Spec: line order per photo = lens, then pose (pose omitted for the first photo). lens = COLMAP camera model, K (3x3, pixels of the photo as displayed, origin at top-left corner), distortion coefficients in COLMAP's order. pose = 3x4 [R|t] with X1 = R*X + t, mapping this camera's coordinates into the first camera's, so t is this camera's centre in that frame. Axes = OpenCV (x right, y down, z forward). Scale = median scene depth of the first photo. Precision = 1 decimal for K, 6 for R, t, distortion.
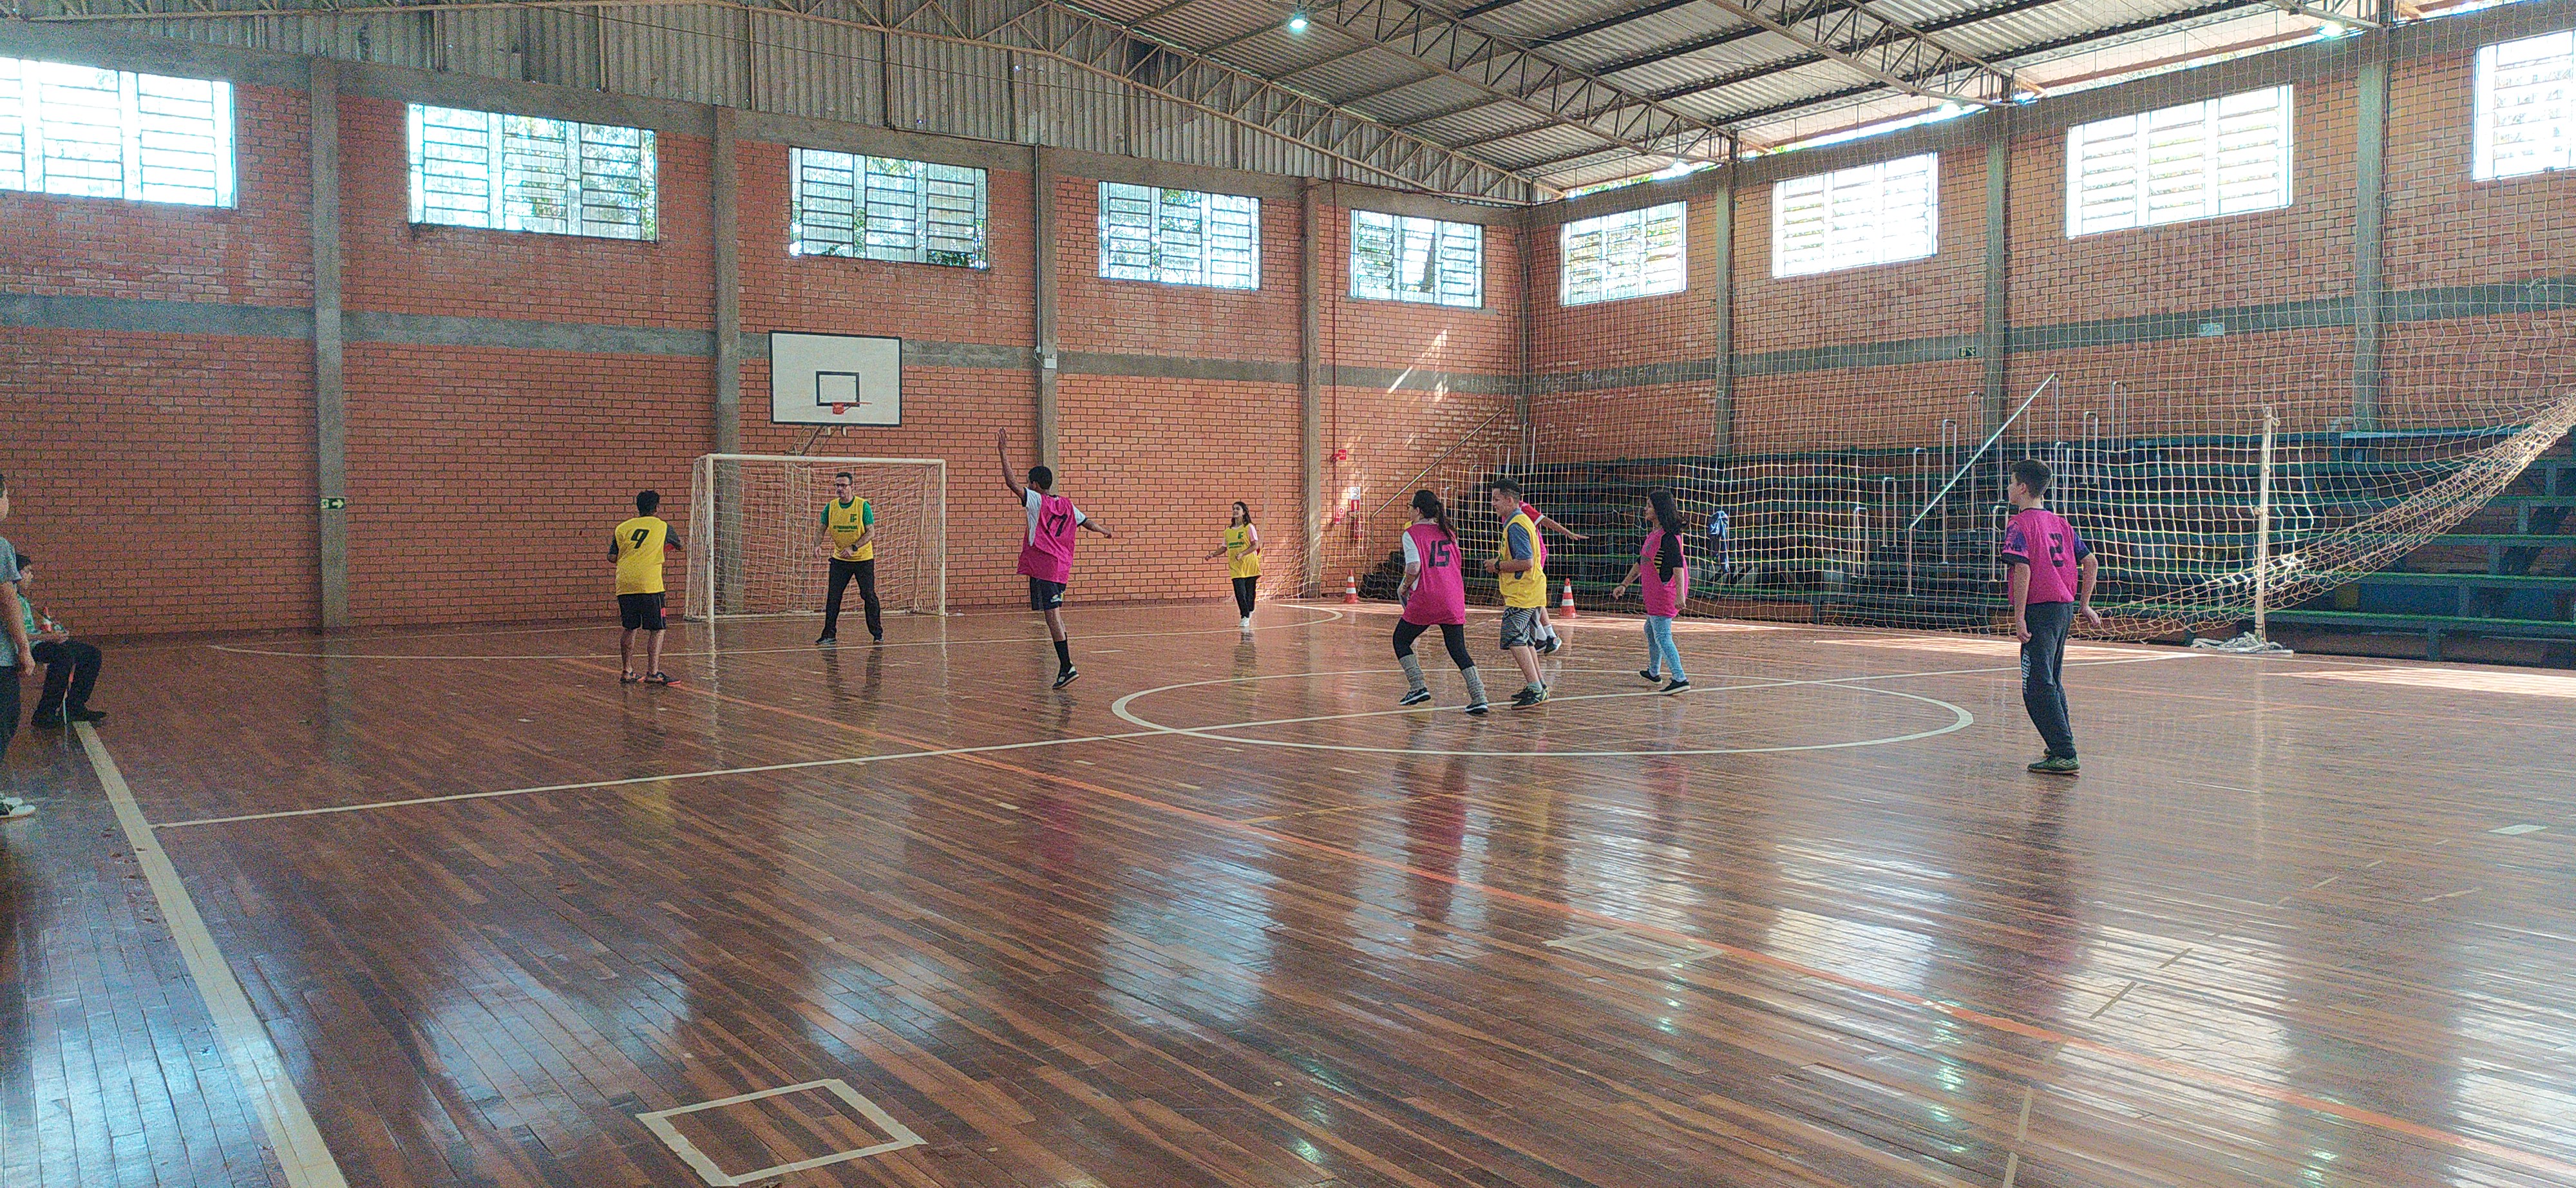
lens RADIAL K [[1914.5, 0, 1311.7], [0, 1914.5, 594.4], [0, 0, 1]] dist [0.042158, -0.009728]
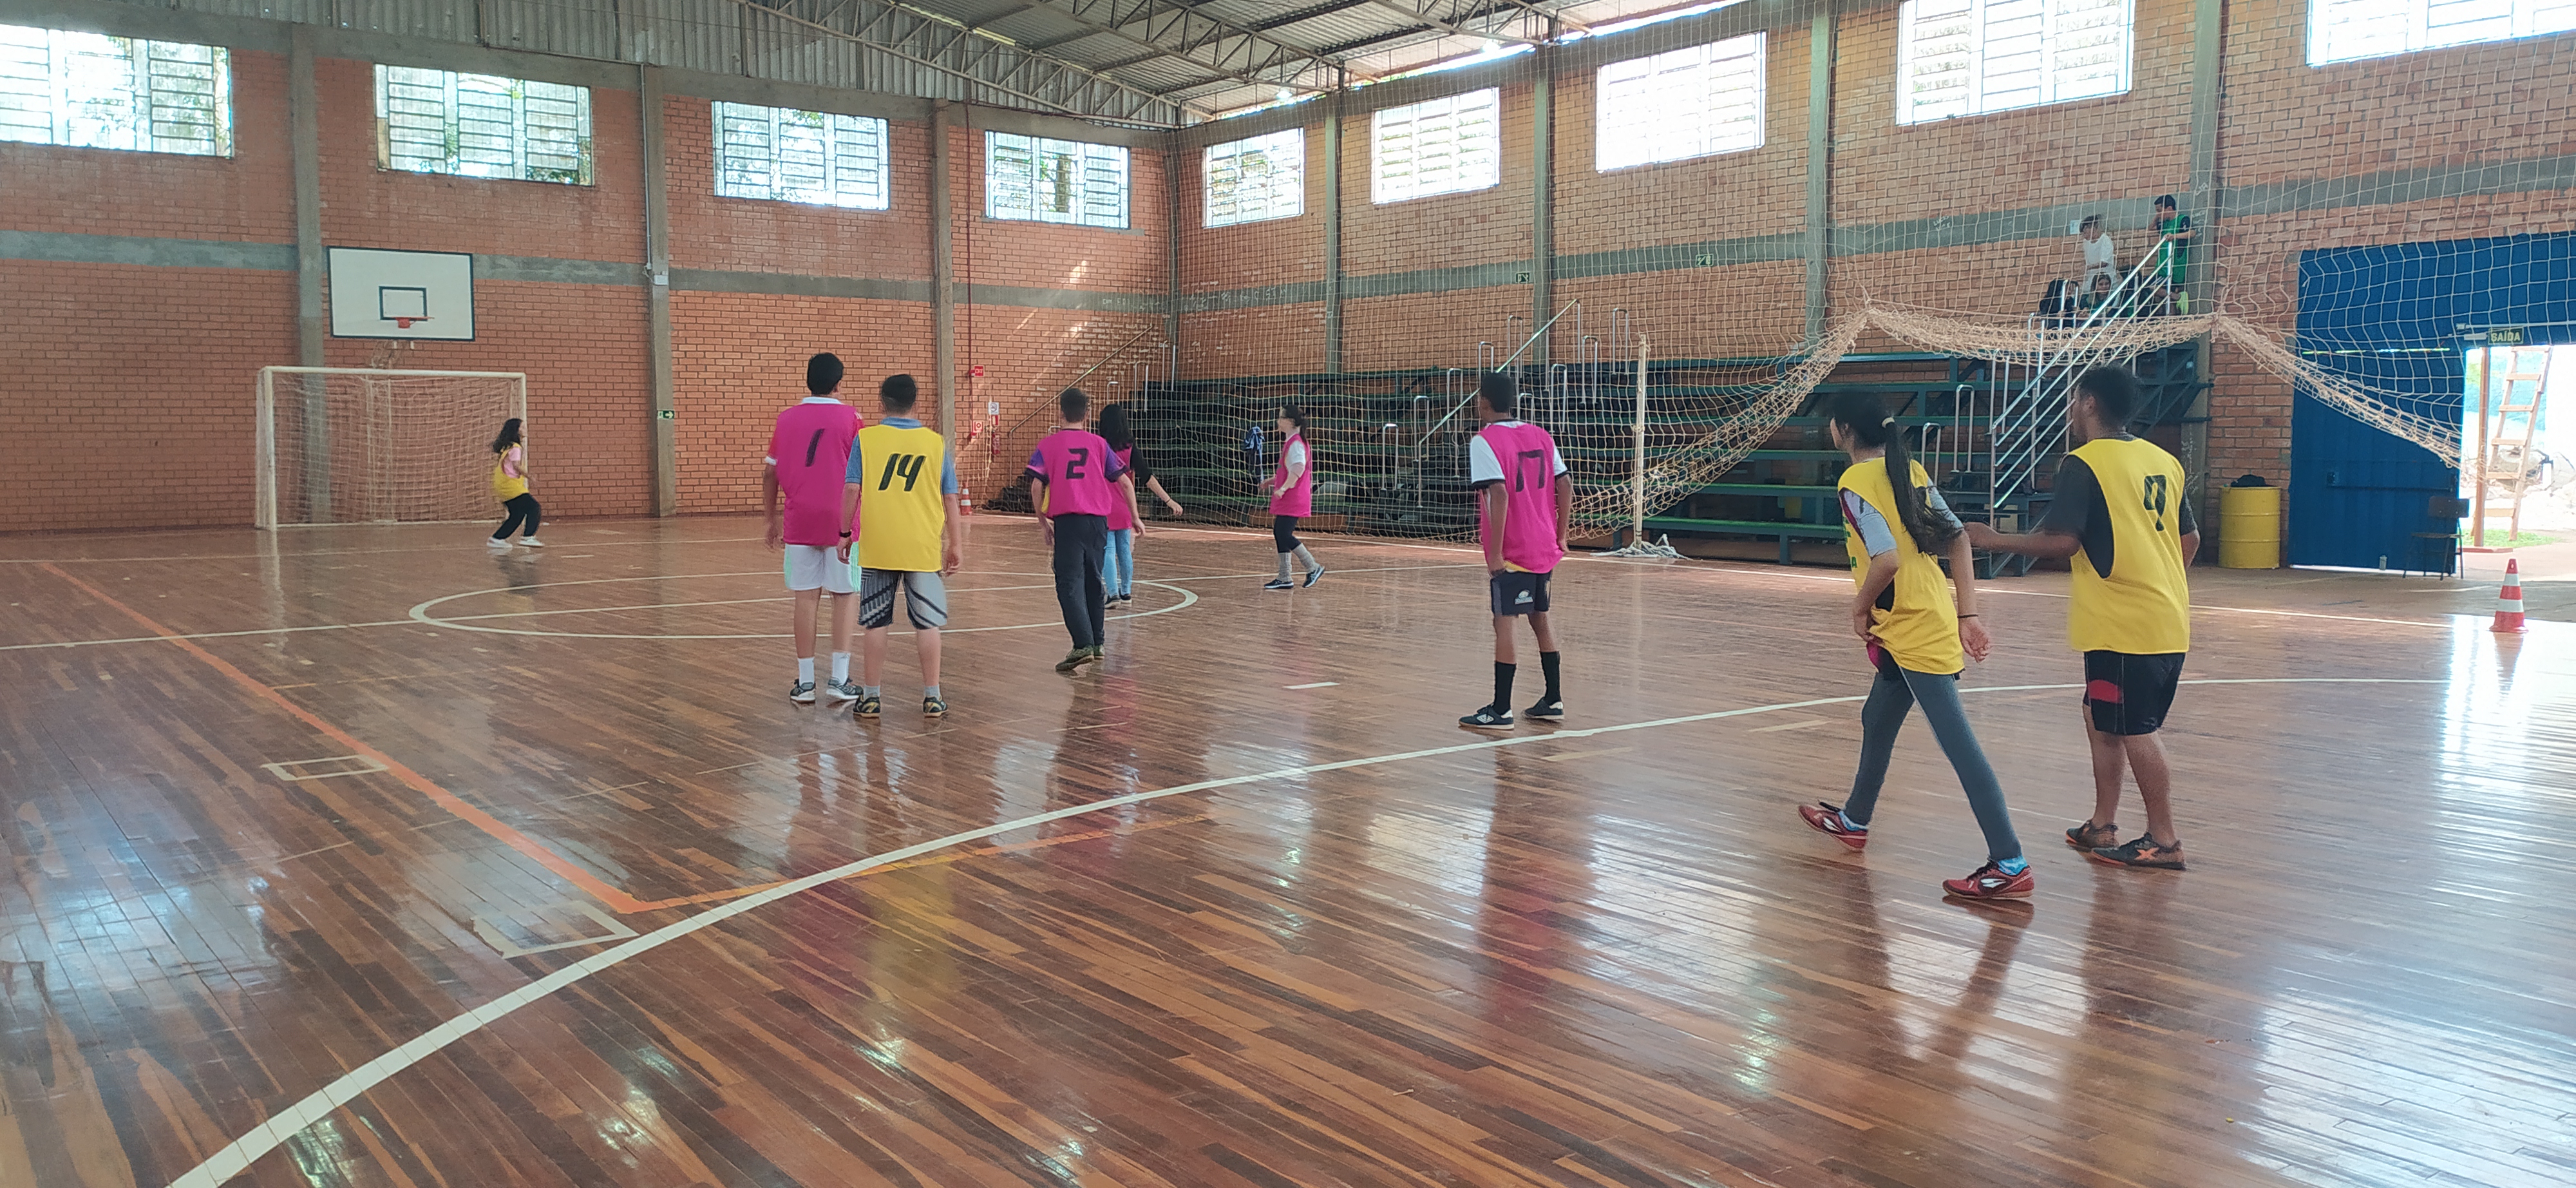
lens RADIAL K [[1954.1, 0, 1288.0], [0, 1954.1, 594.0], [0, 0, 1]] dist [0.089549, -0.107772]
pose [[0.999100, -0.000349, 0.042417, 0.156482], [-0.001424, 0.999127, 0.041755, 0.003023], [-0.042394, -0.041778, 0.998227, -0.077148]]
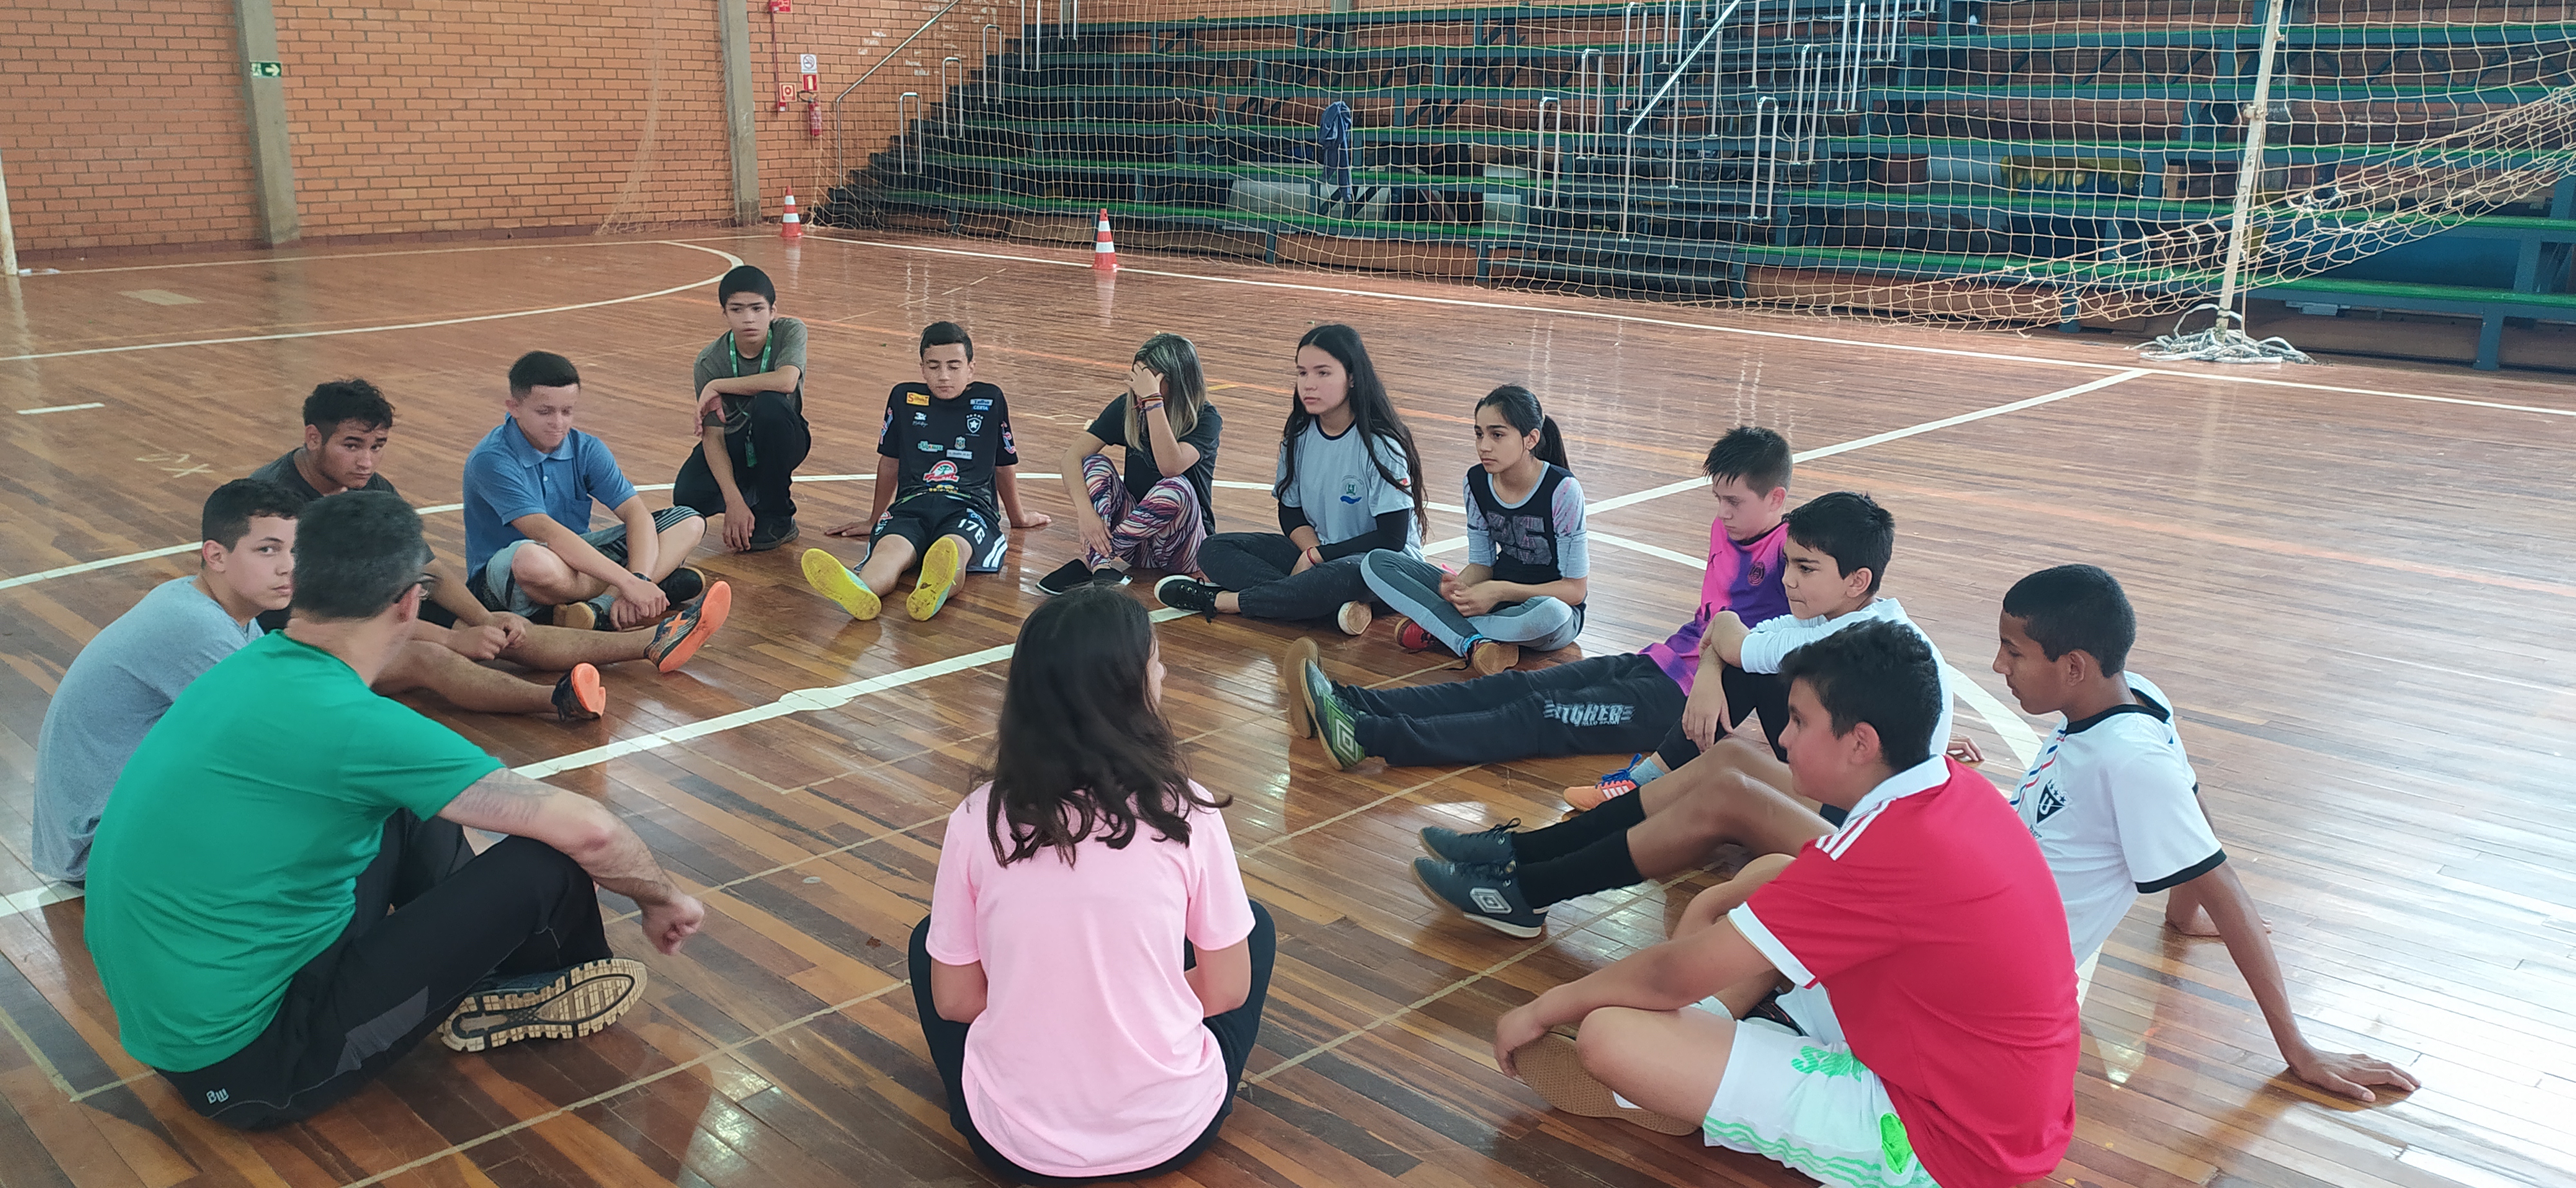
lens RADIAL K [[1931.3, 0, 1318.3], [0, 1931.3, 581.6], [0, 0, 1]] dist [0.079023, -0.100409]
pose [[0.980319, -0.041425, 0.193024, 0.066810], [0.001162, 0.978932, 0.204186, -0.016497], [-0.197416, -0.199943, 0.959713, 0.305451]]
